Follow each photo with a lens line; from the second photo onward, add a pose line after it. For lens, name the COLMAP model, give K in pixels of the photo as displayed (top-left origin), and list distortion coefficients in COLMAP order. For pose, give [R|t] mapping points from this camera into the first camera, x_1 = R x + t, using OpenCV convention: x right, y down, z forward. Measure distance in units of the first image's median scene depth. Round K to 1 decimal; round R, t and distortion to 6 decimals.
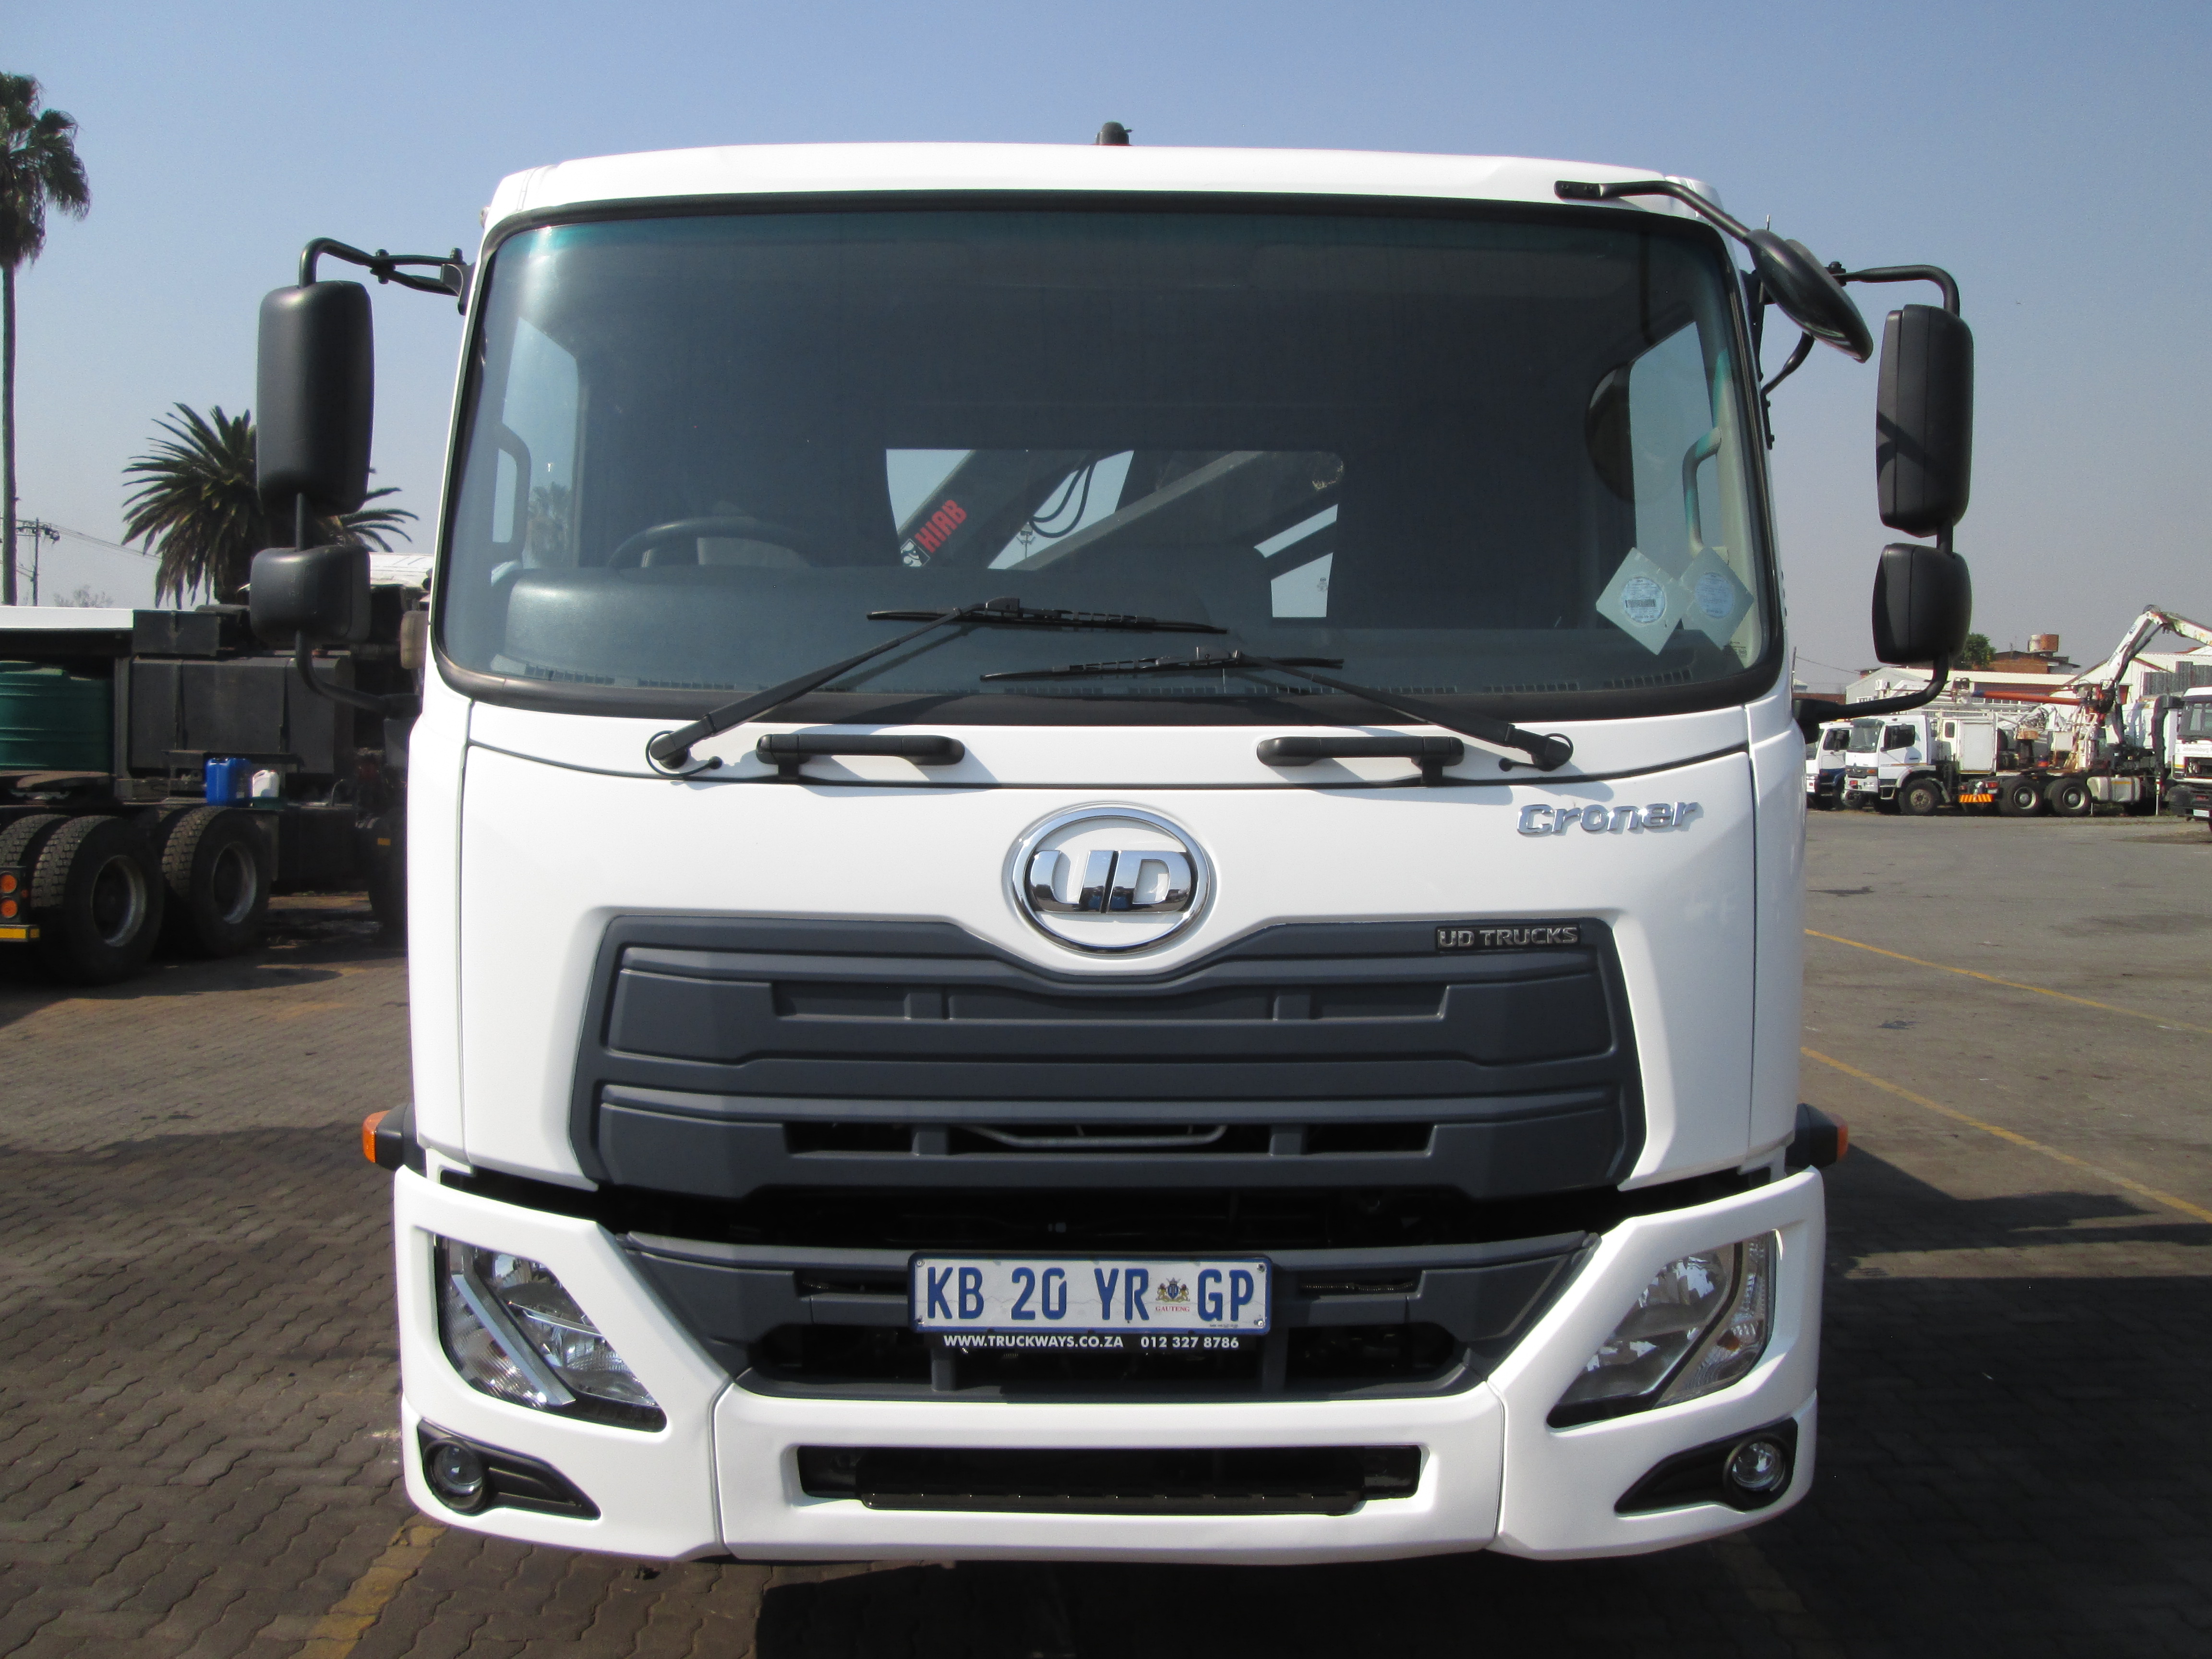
lens RADIAL K [[1820.9, 0, 1116.8], [0, 1820.9, 735.0], [0, 0, 1]] dist [-0.055439, 0.039192]
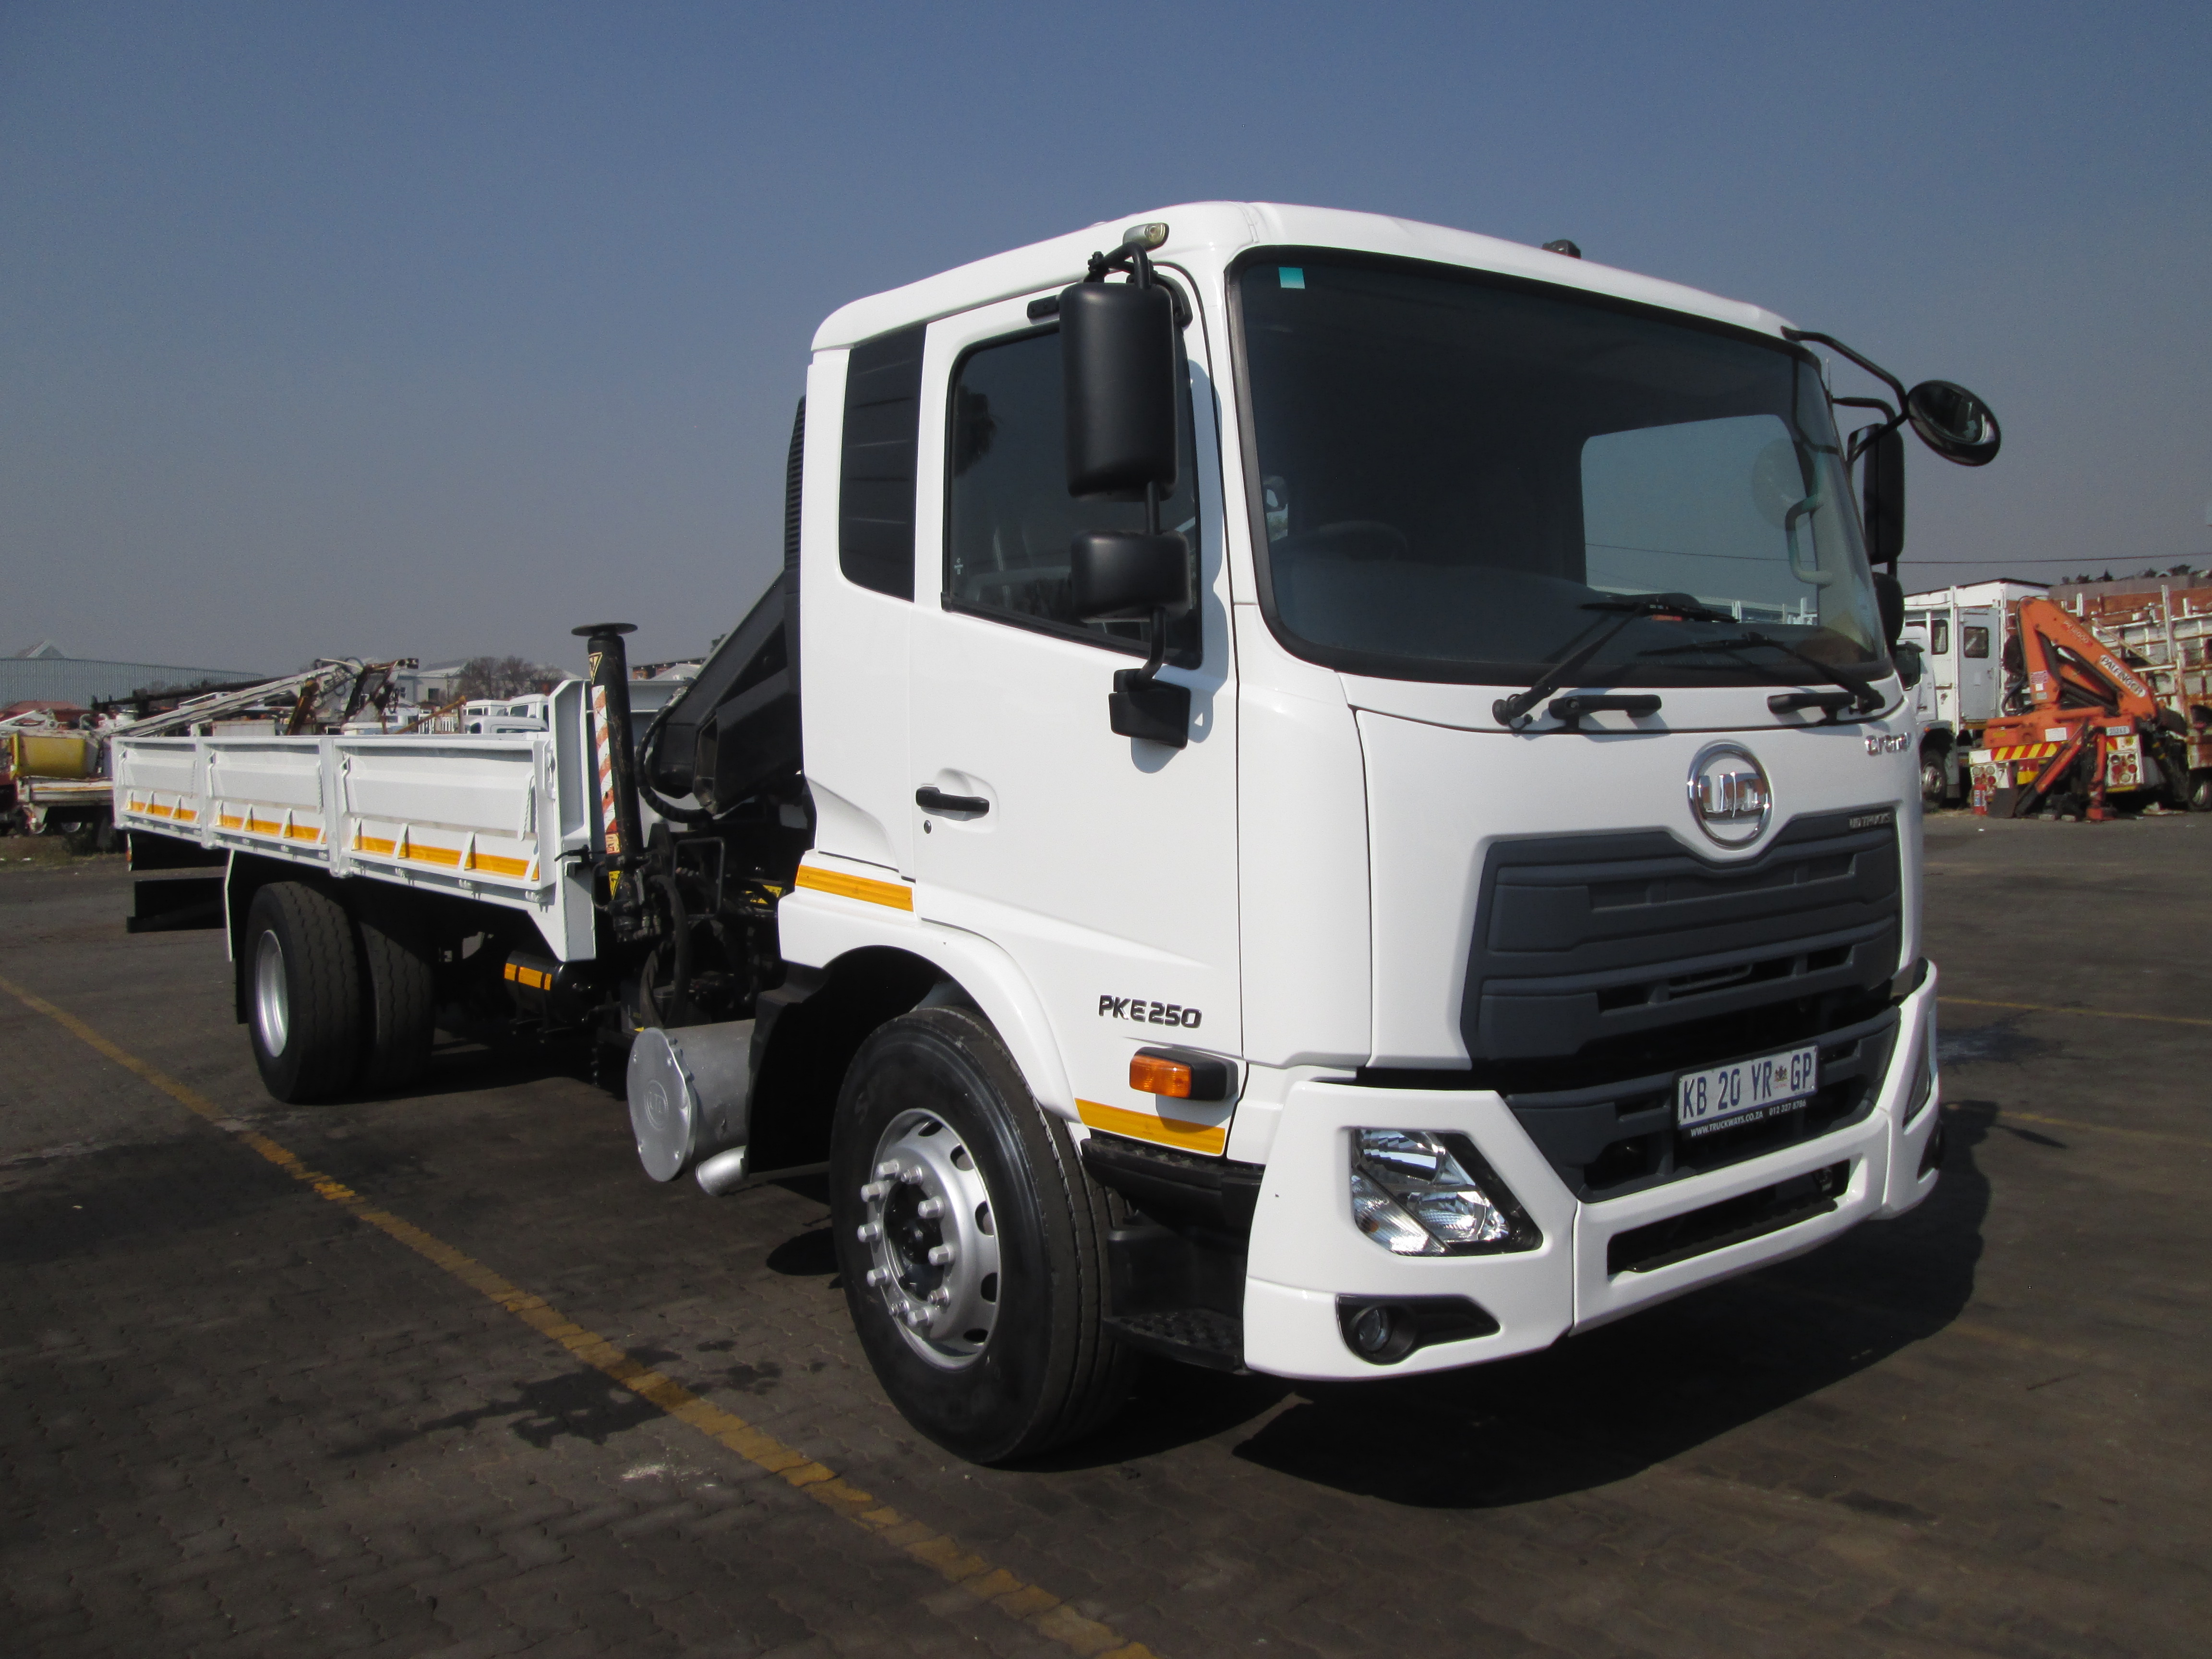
lens RADIAL K [[1820.9, 0, 1116.8], [0, 1820.9, 735.0], [0, 0, 1]] dist [-0.055439, 0.039192]
pose [[0.789523, -0.025733, 0.613181, -1.249412], [0.025859, 0.999628, 0.008656, 0.008143], [-0.613176, 0.009022, 0.789895, 0.174665]]
